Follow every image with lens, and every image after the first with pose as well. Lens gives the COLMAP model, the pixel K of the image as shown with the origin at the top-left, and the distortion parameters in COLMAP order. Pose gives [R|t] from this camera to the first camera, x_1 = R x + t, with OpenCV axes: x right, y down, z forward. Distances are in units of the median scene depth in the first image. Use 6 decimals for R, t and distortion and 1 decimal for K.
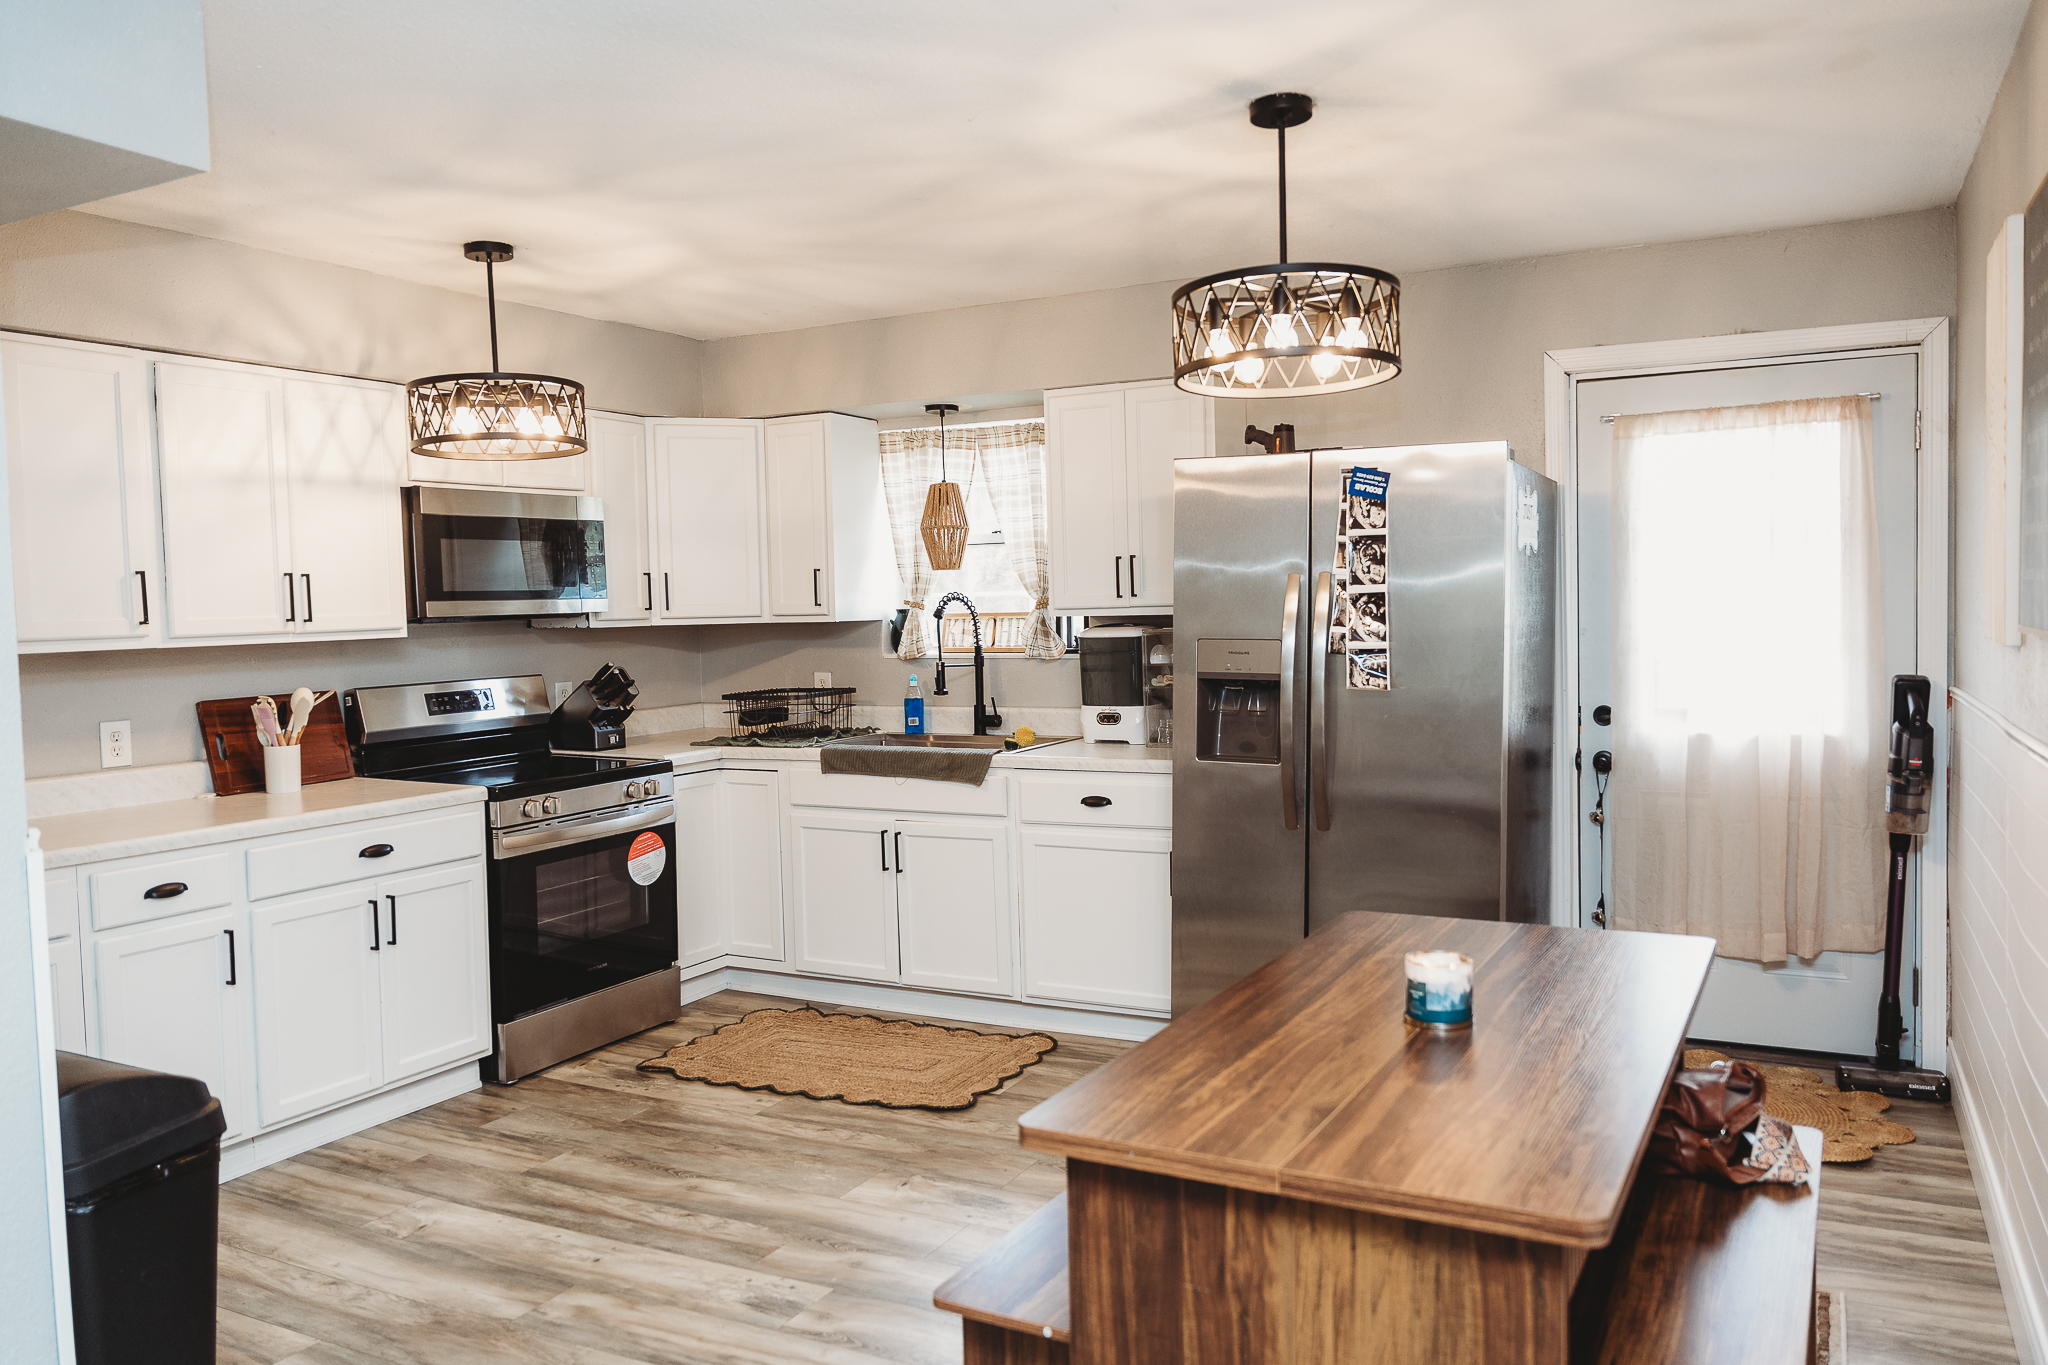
lens RADIAL K [[1437.1, 0, 1017.3], [0, 1437.1, 681.1], [0, 0, 1]] dist [-0.007019, -0.009084]
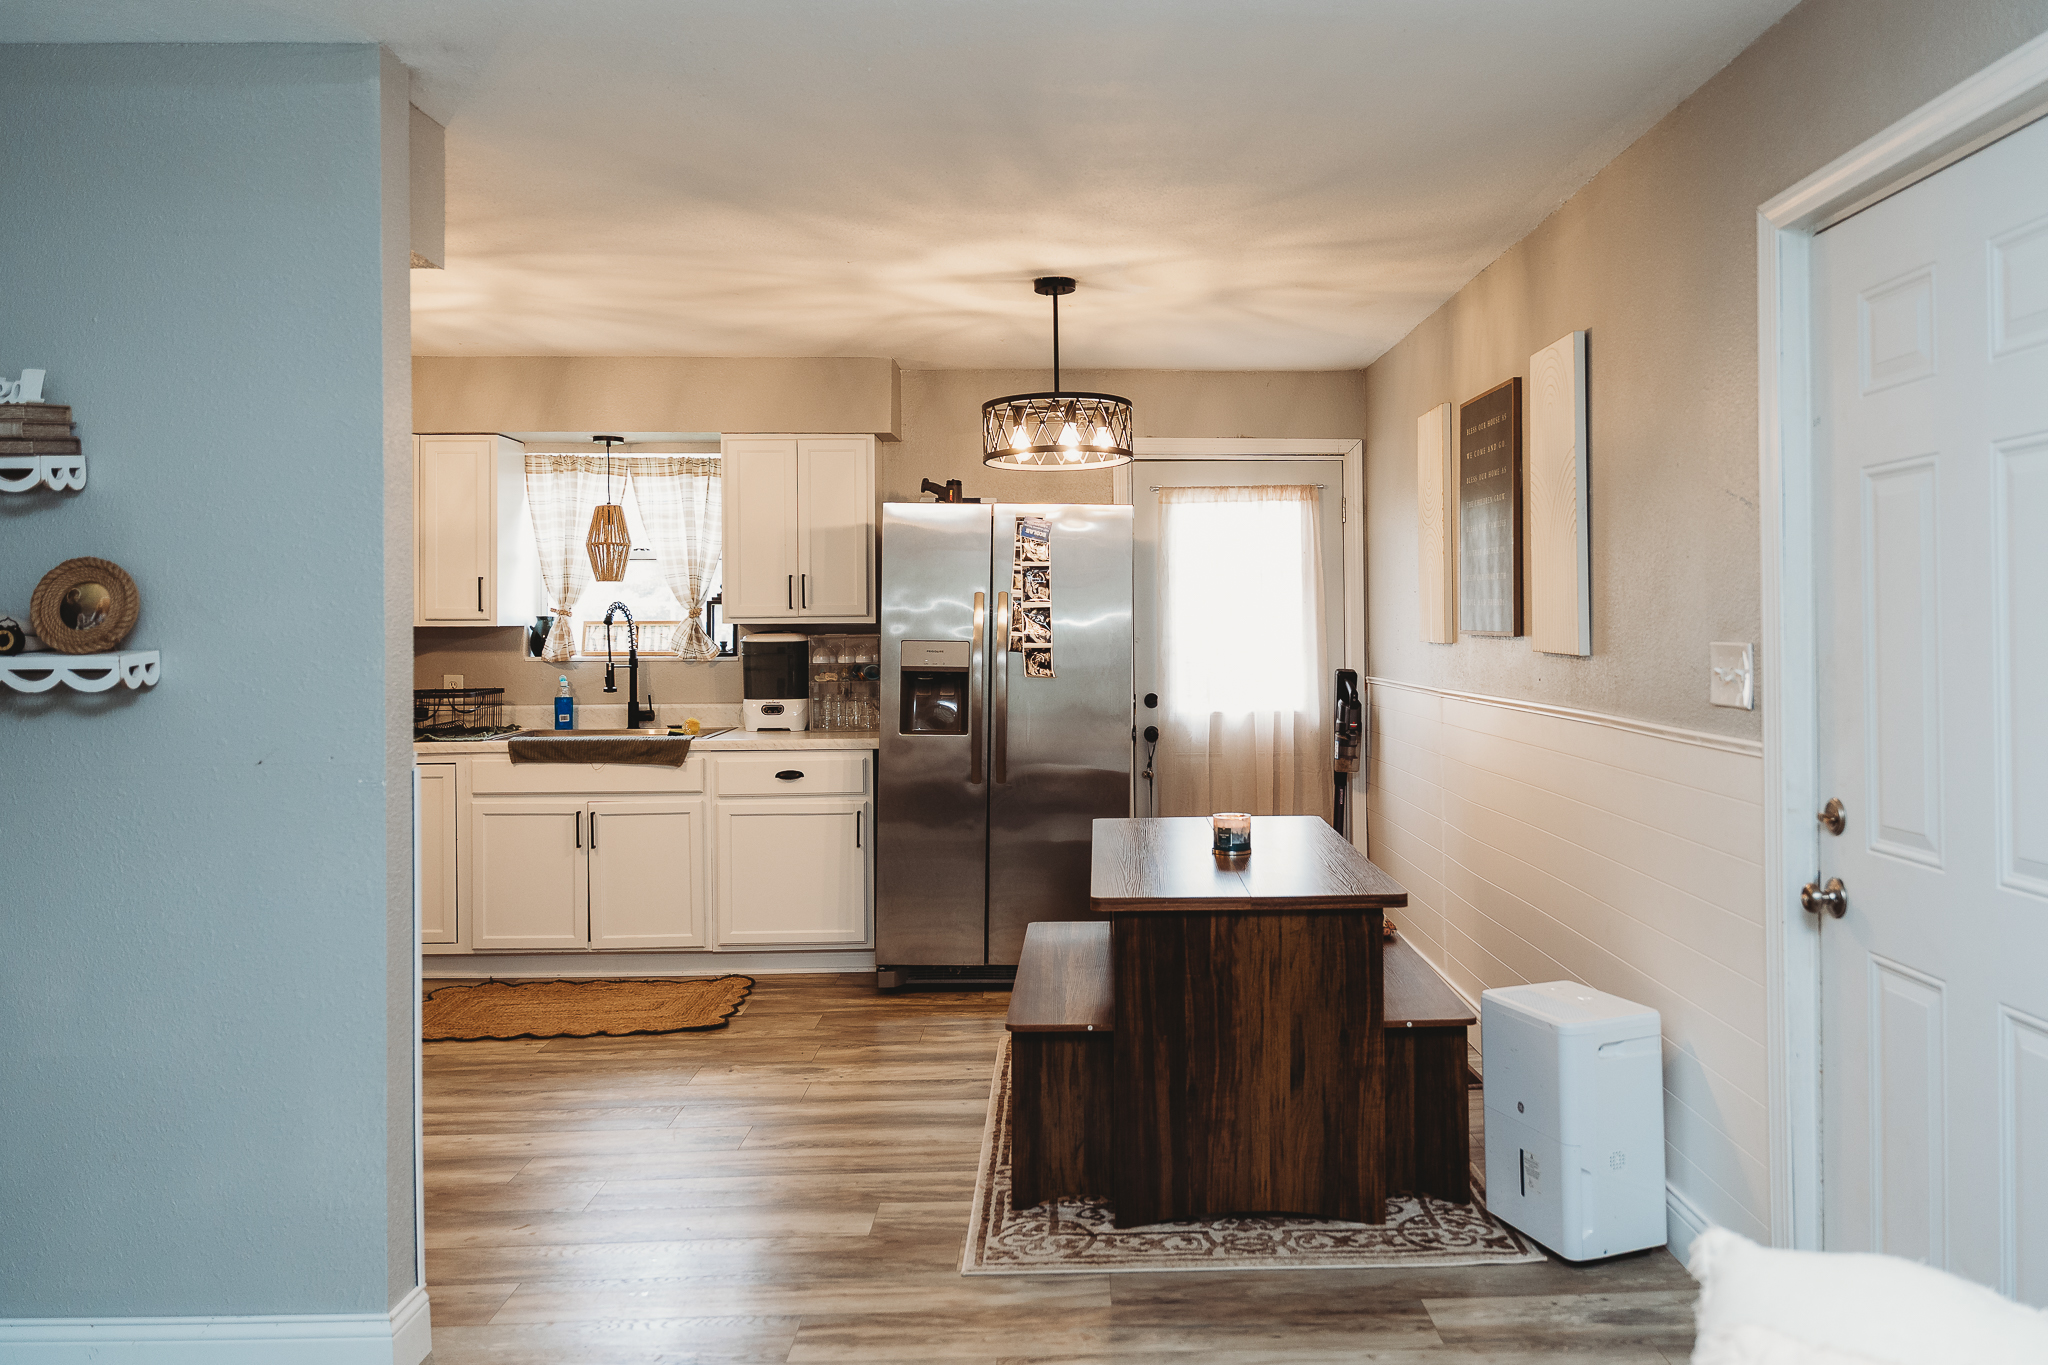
lens RADIAL K [[1437.1, 0, 1086.4], [0, 1437.1, 627.6], [0, 0, 1]] dist [-0.007019, -0.009084]
pose [[0.883322, 0.015727, 0.468502, -0.316075], [0.009651, 0.998615, -0.051718, 0.026143], [-0.468667, 0.050205, 0.881947, -0.212130]]
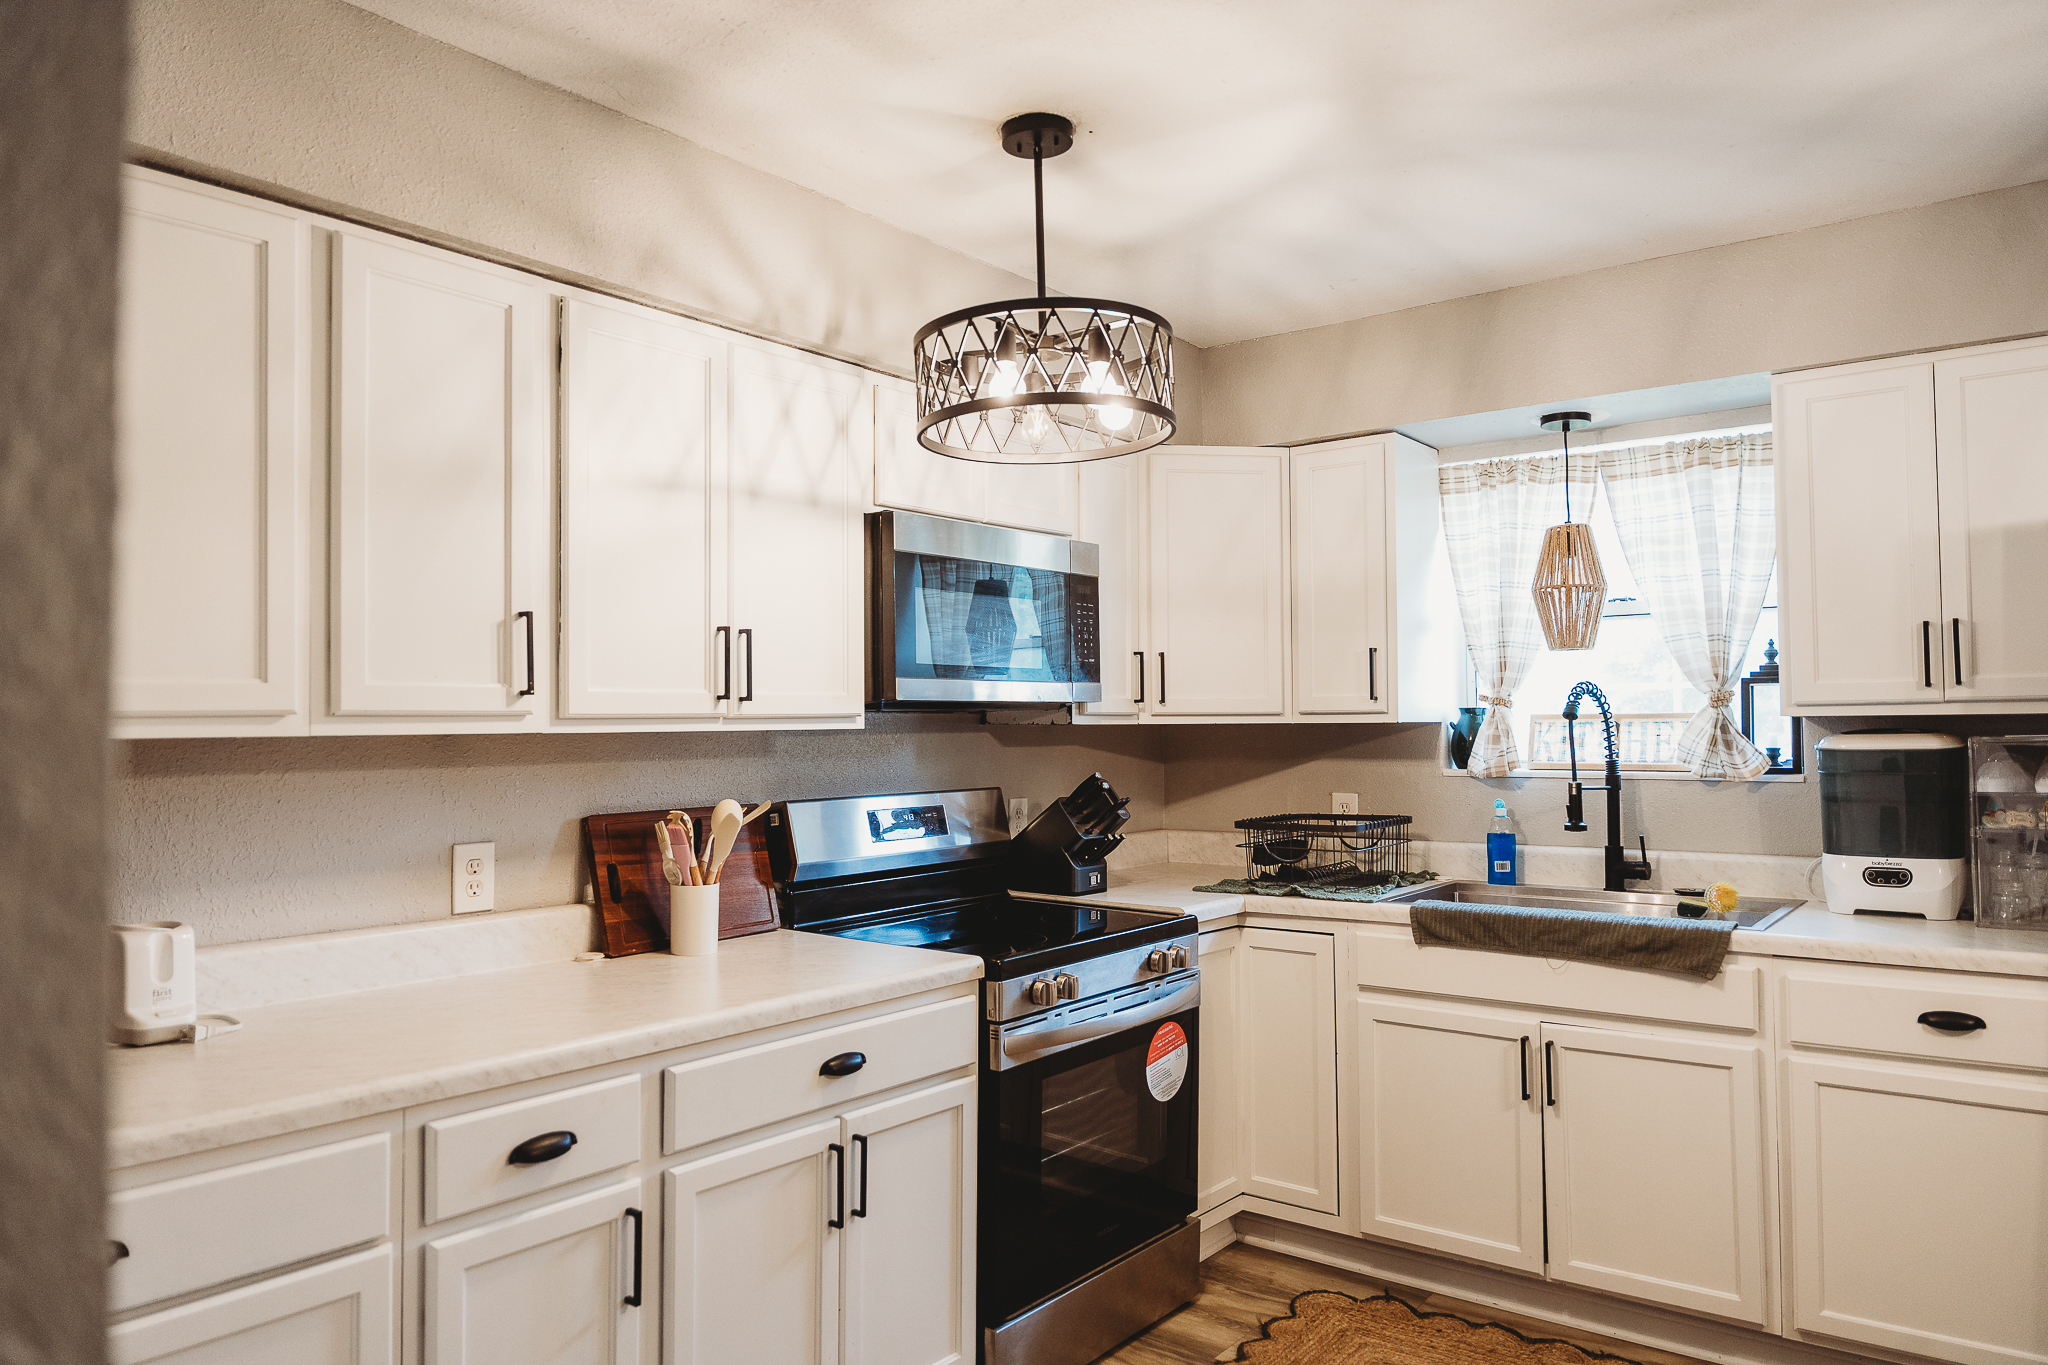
lens RADIAL K [[1437.1, 0, 1007.3], [0, 1437.1, 674.1], [0, 0, 1]] dist [-0.007019, -0.009084]
pose [[0.979634, 0.007306, -0.200658, -0.227590], [-0.024819, 0.996080, -0.084902, -0.000076], [0.199251, 0.088153, 0.975975, 0.349218]]
